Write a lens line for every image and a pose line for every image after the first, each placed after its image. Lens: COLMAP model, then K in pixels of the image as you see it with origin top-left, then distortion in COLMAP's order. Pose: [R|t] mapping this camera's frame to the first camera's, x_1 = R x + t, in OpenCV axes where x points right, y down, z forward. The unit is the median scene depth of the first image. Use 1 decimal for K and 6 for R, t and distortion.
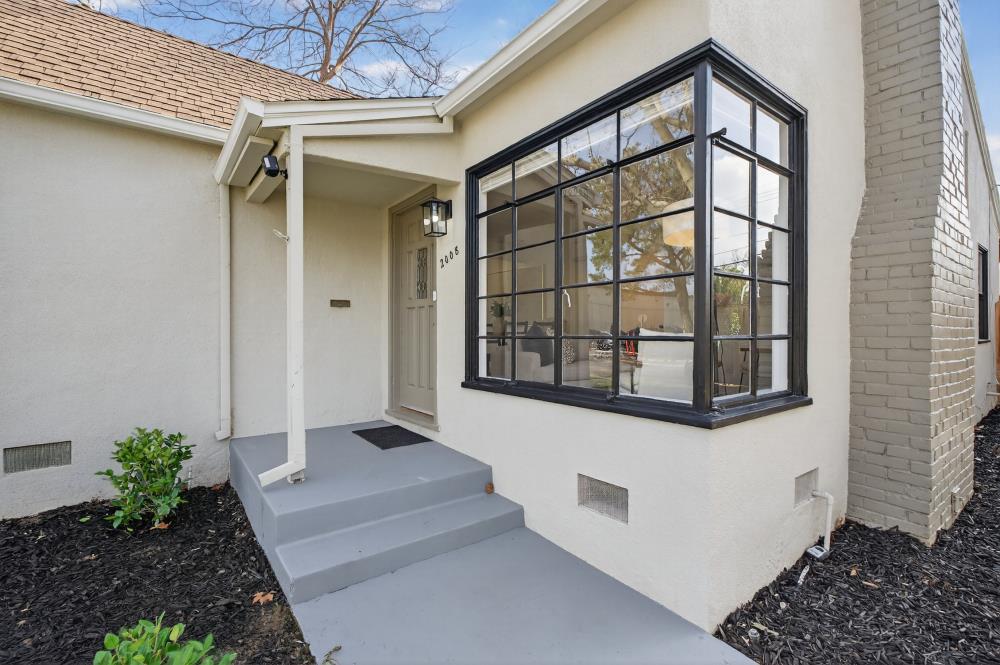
lens RADIAL K [[469.6, 0, 499.6], [0, 469.6, 335.0], [0, 0, 1]] dist [-0.001677, -0.000197]
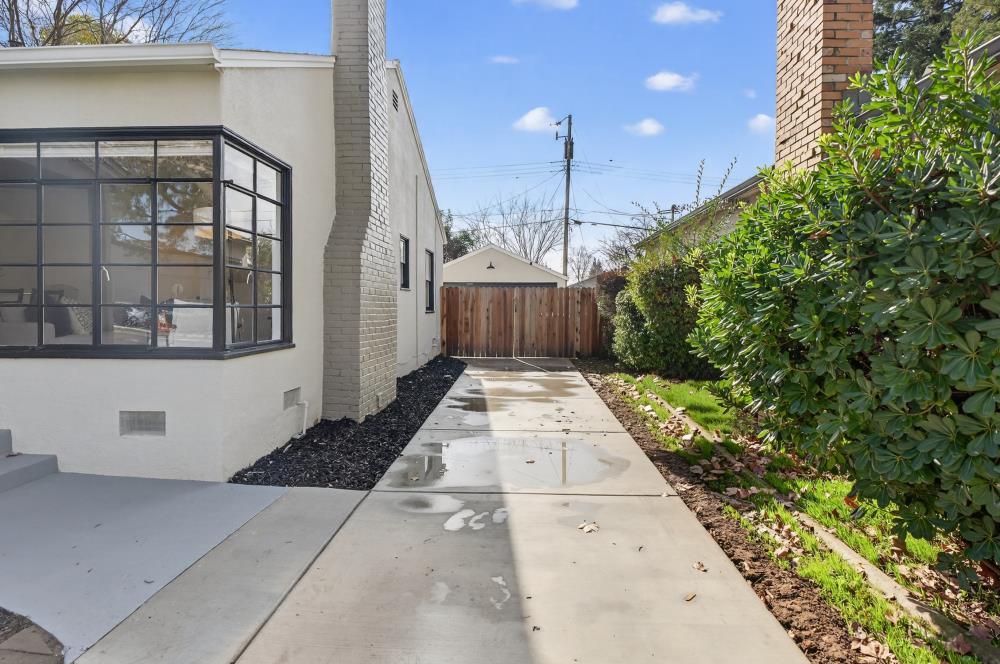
lens RADIAL K [[469.6, 0, 484.9], [0, 469.6, 317.2], [0, 0, 1]] dist [-0.001677, -0.000197]
pose [[0.643361, -0.009539, 0.765504, -0.159841], [-0.008367, 0.999775, 0.019490, 0.004647], [-0.765518, -0.018944, 0.643136, -0.553033]]
